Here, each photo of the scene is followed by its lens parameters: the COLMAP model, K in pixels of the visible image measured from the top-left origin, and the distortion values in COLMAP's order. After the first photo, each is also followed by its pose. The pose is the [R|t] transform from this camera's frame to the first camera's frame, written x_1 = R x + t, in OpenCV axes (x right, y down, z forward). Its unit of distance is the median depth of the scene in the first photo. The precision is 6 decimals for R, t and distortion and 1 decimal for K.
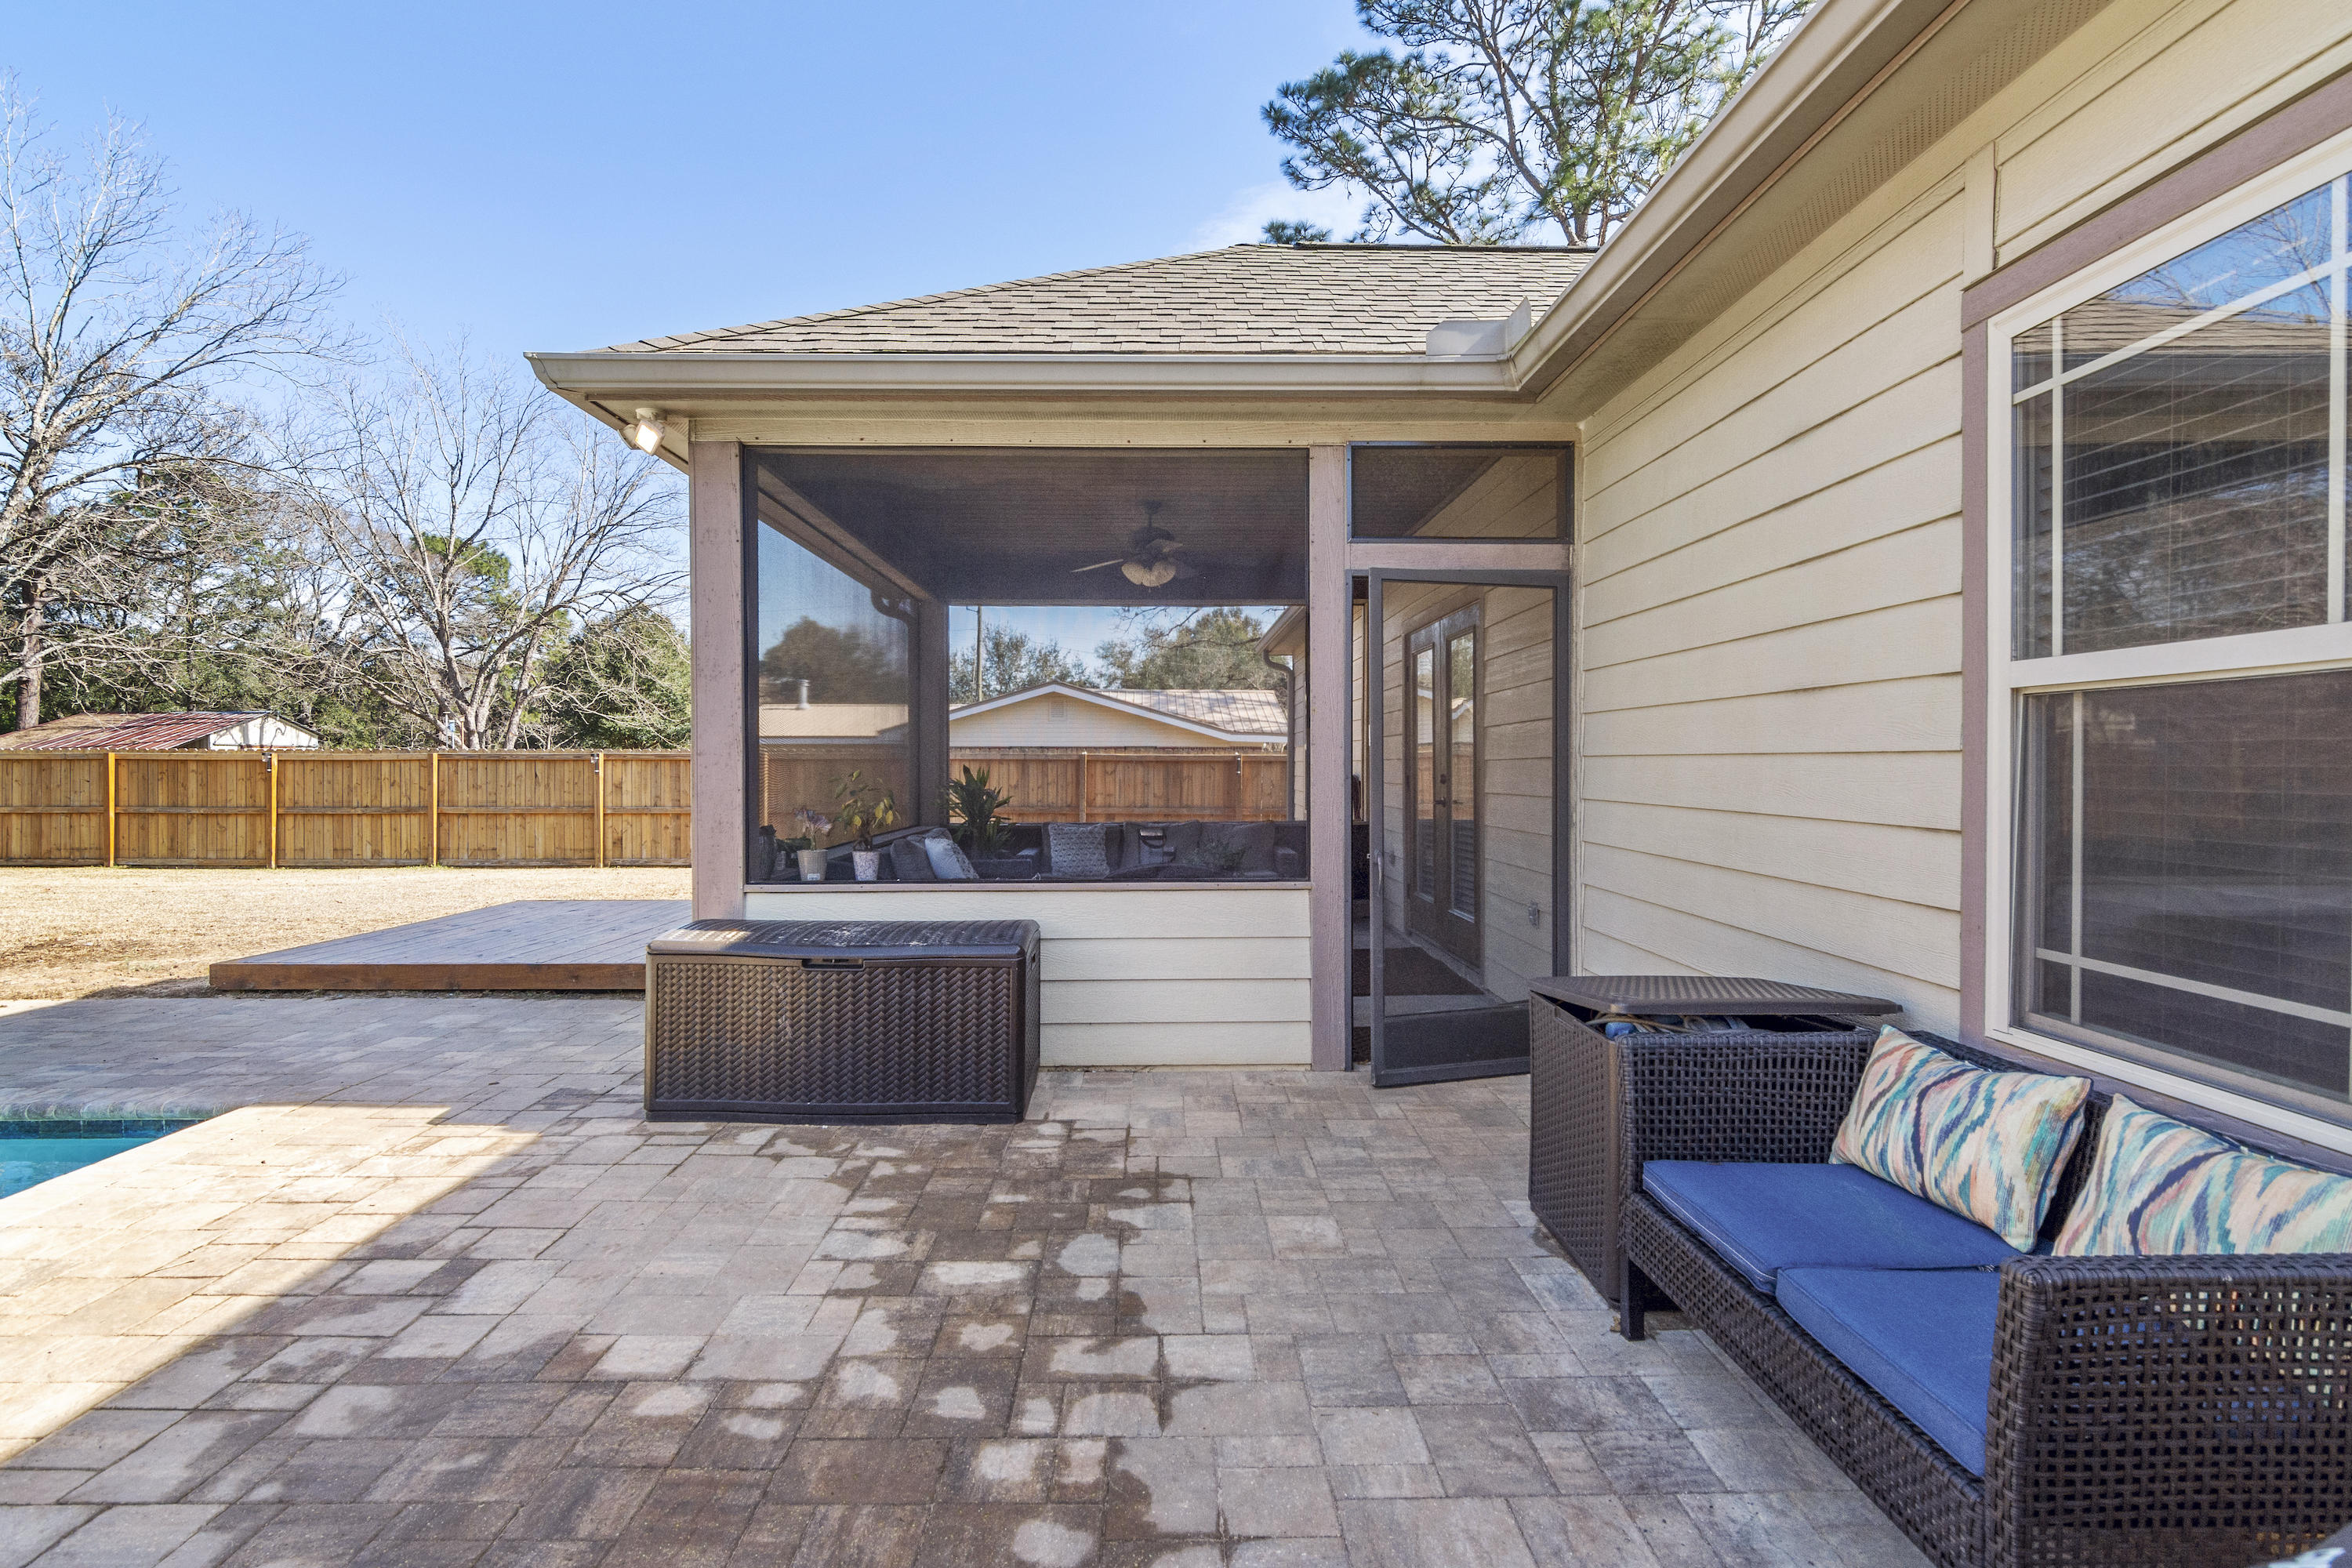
lens RADIAL K [[1138.4, 0, 1173.4], [0, 1138.4, 813.0], [0, 0, 1]] dist [-0.001340, -0.000528]
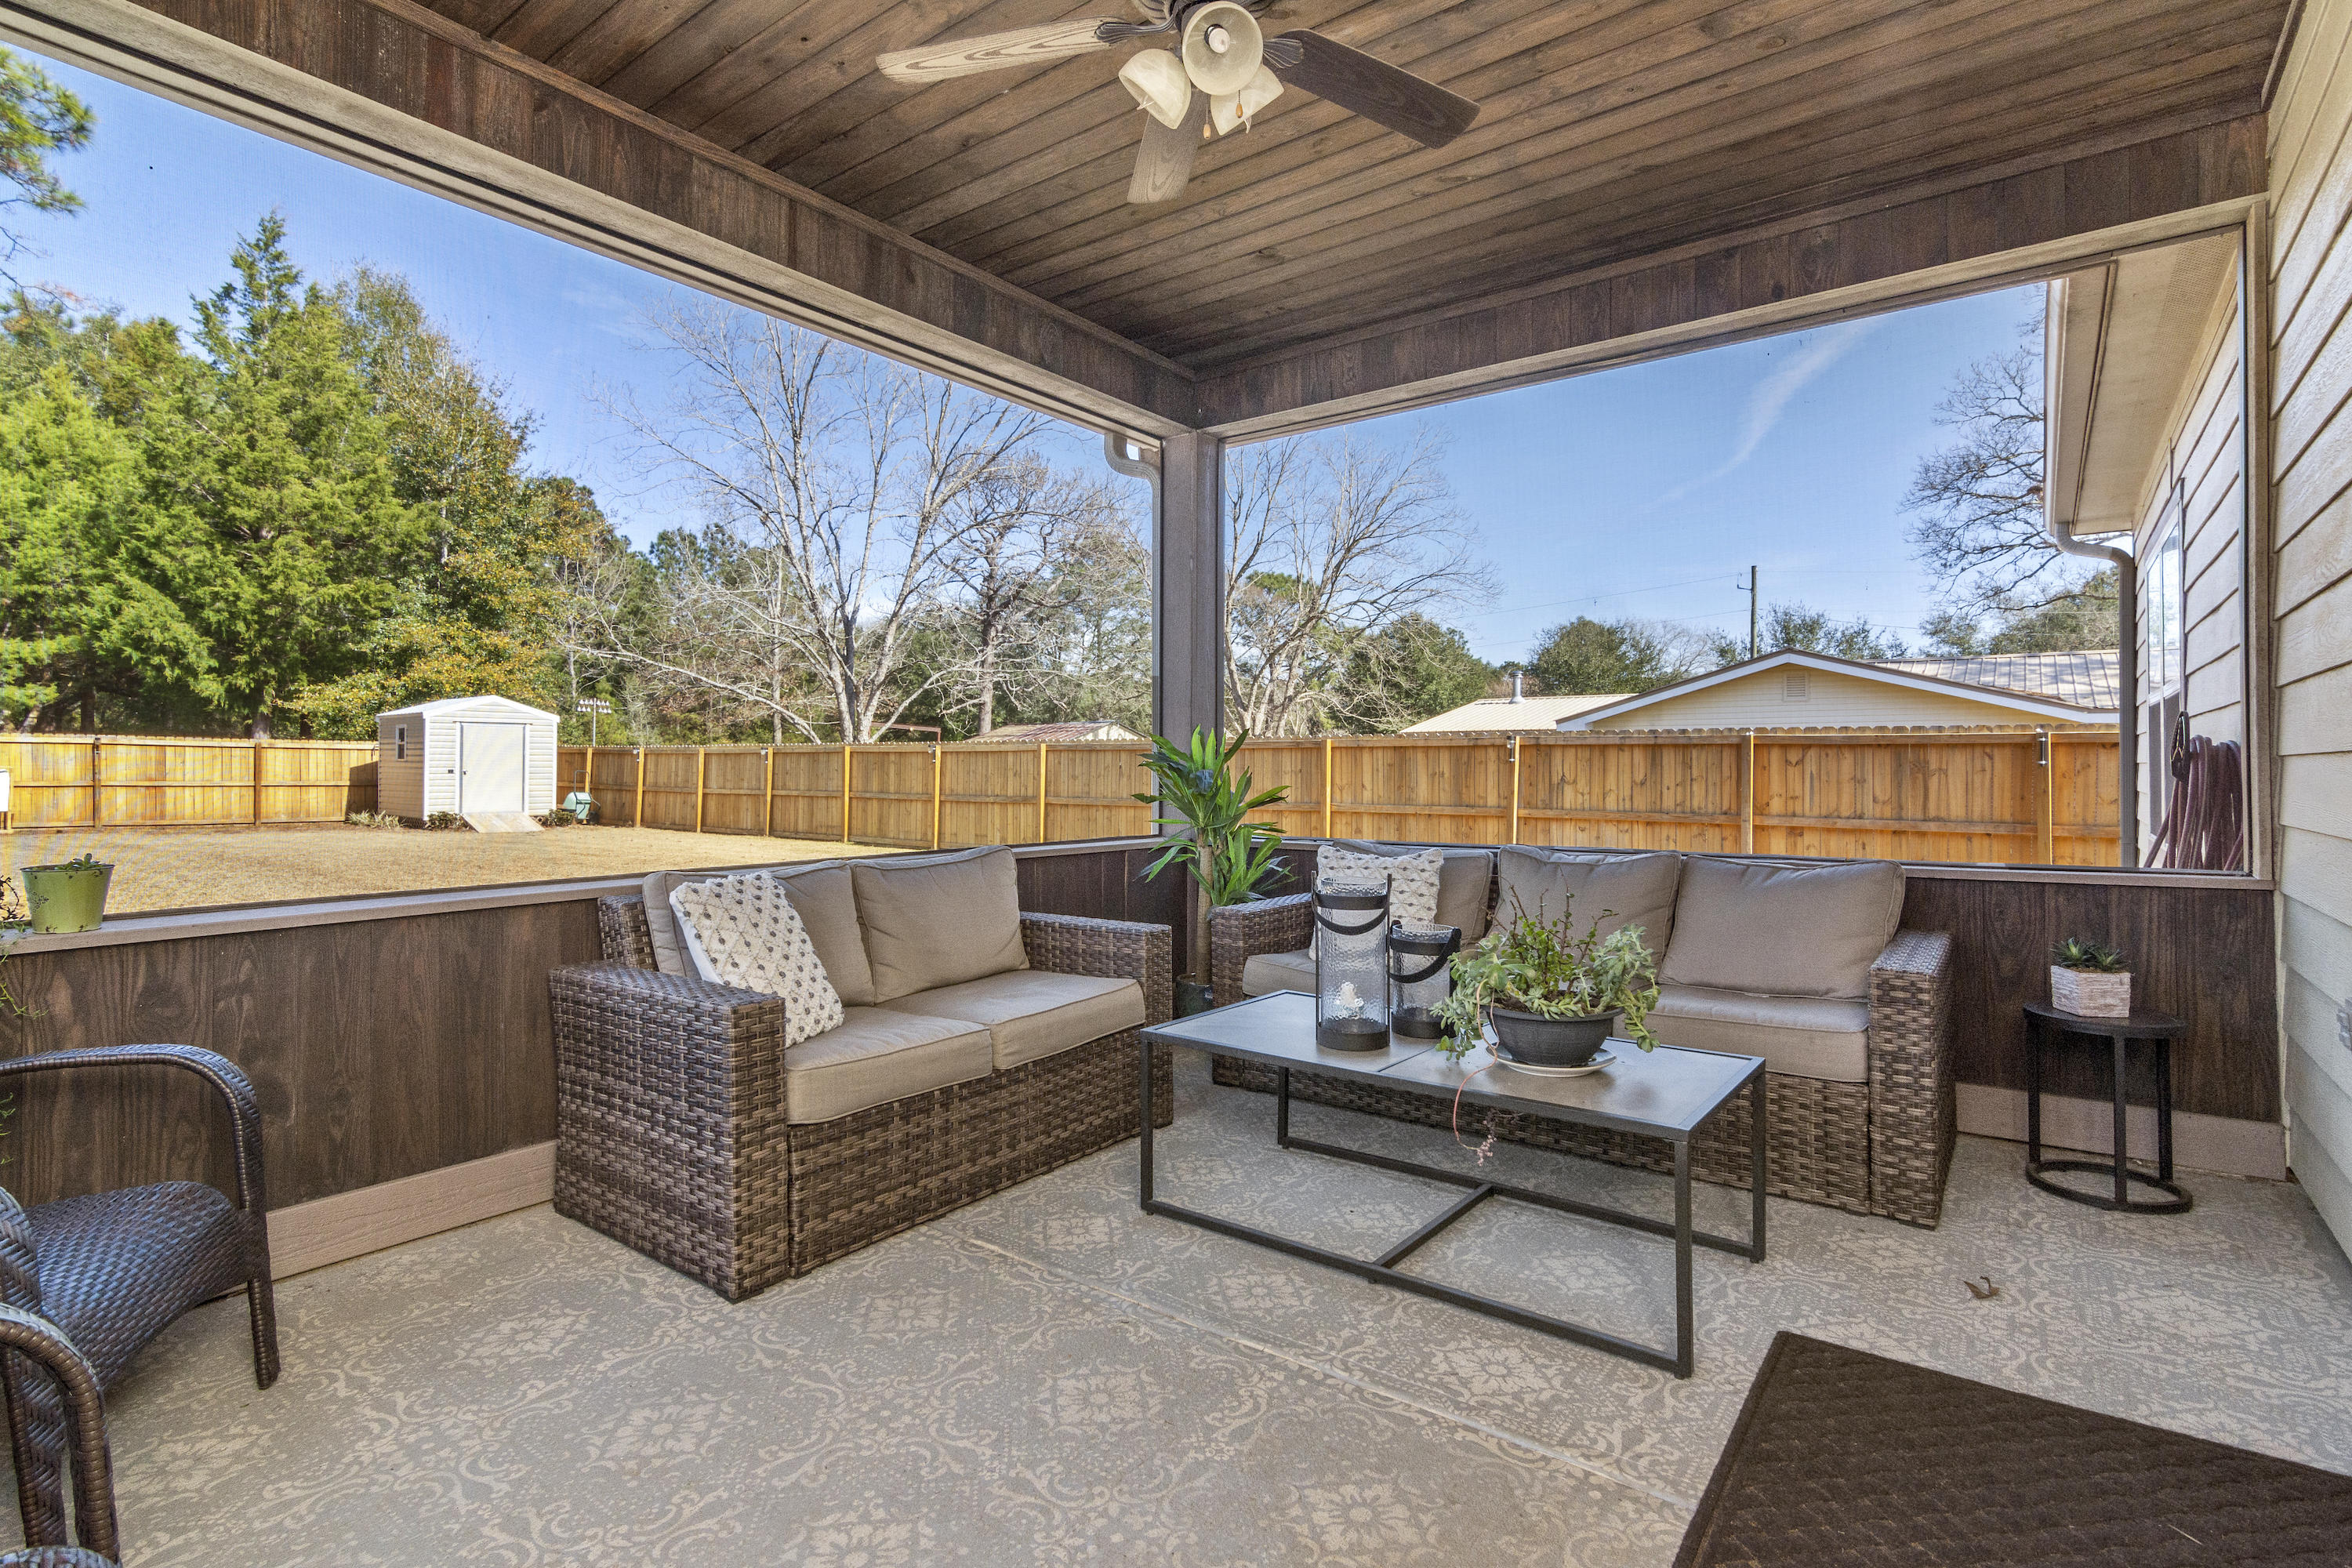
lens RADIAL K [[1119.4, 0, 1175.6], [0, 1119.4, 771.8], [0, 0, 1]] dist [-0.000903, -0.000119]
pose [[0.787928, 0.004383, -0.615752, 0.032862], [-0.026639, 0.999281, -0.026975, -0.002134], [0.615191, 0.037657, 0.787478, 0.150296]]
